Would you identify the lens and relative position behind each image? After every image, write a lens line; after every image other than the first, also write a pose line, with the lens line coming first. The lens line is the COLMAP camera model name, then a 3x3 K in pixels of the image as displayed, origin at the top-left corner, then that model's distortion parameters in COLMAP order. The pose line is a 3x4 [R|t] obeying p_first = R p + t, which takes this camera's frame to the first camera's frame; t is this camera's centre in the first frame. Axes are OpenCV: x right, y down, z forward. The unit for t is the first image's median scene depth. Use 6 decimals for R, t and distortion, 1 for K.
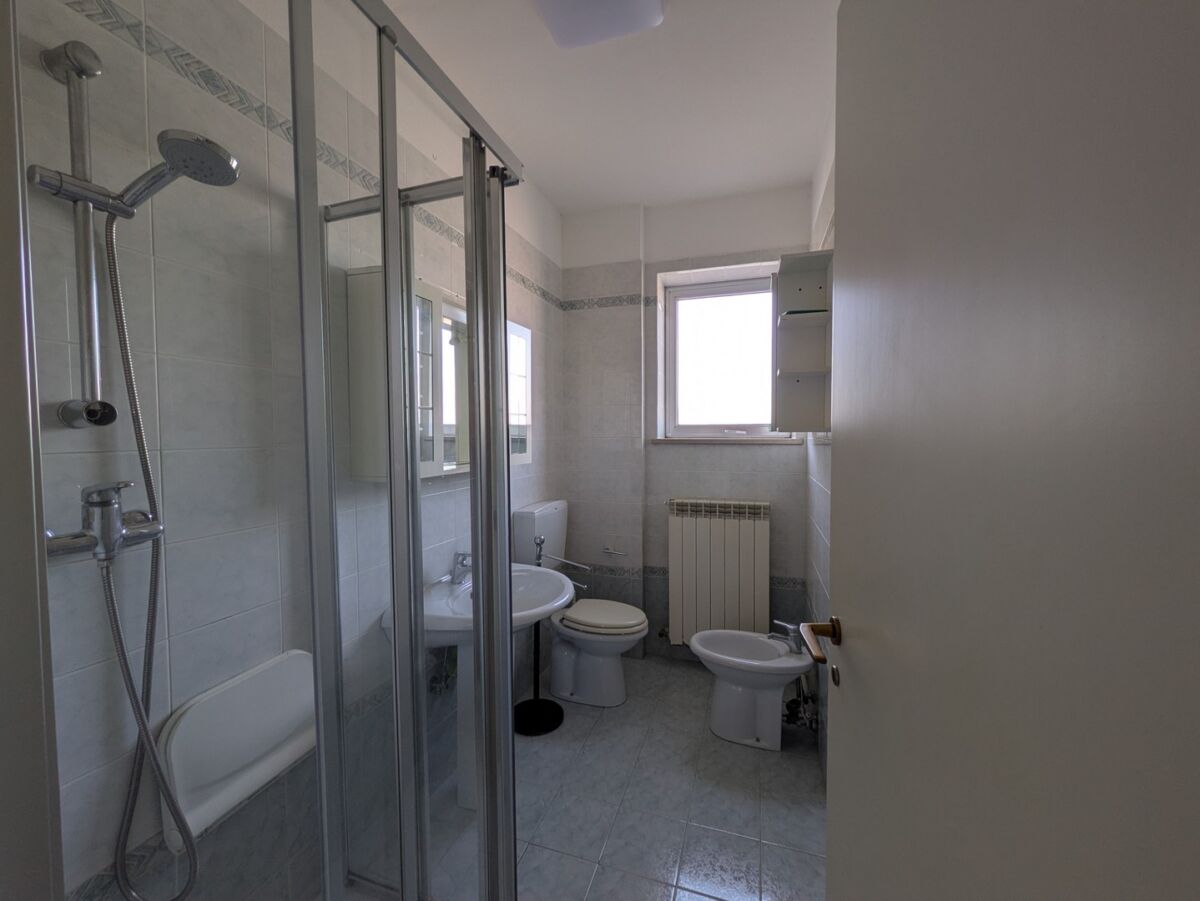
lens RADIAL K [[468.5, 0, 598.9], [0, 468.5, 451.3], [0, 0, 1]] dist [-0.000984, 0.000102]
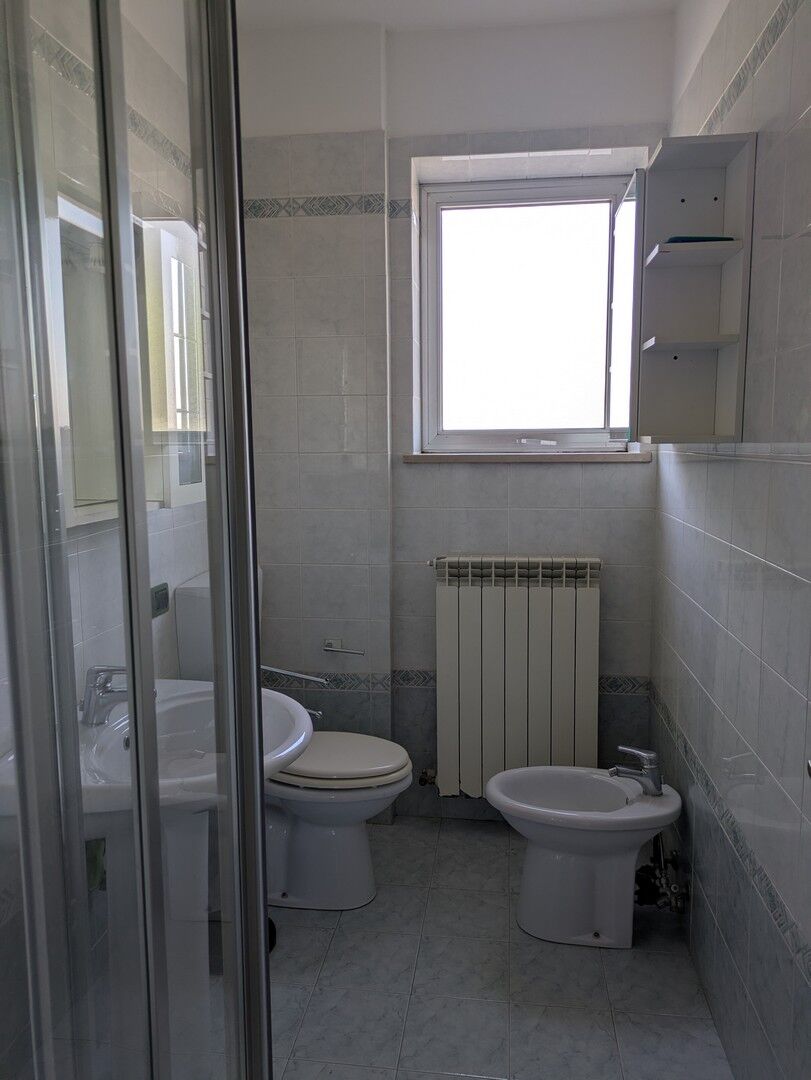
lens RADIAL K [[793.2, 0, 404.9], [0, 793.2, 539.3], [0, 0, 1]] dist [0.029987, -0.018040]
pose [[0.981943, -0.023256, 0.187740, -0.081645], [0.008042, 0.996649, 0.081396, -0.001937], [-0.189004, -0.078416, 0.978840, 0.031943]]
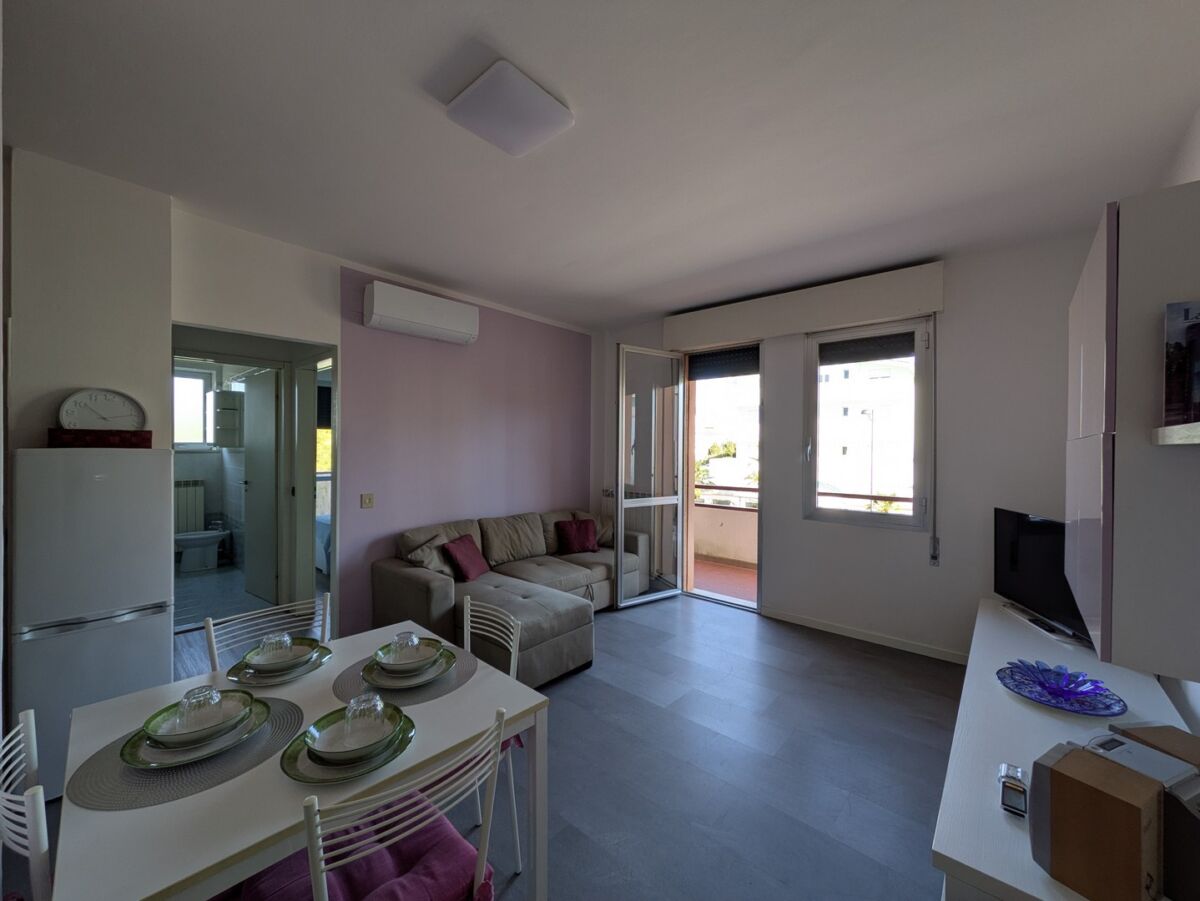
lens RADIAL K [[468.5, 0, 587.4], [0, 468.5, 450.4], [0, 0, 1]] dist [-0.000984, 0.000102]
pose [[0.405134, 0.005336, 0.914242, -0.930560], [0.021648, 0.999647, -0.015428, 0.050119], [-0.914001, 0.026042, 0.404876, -1.567945]]
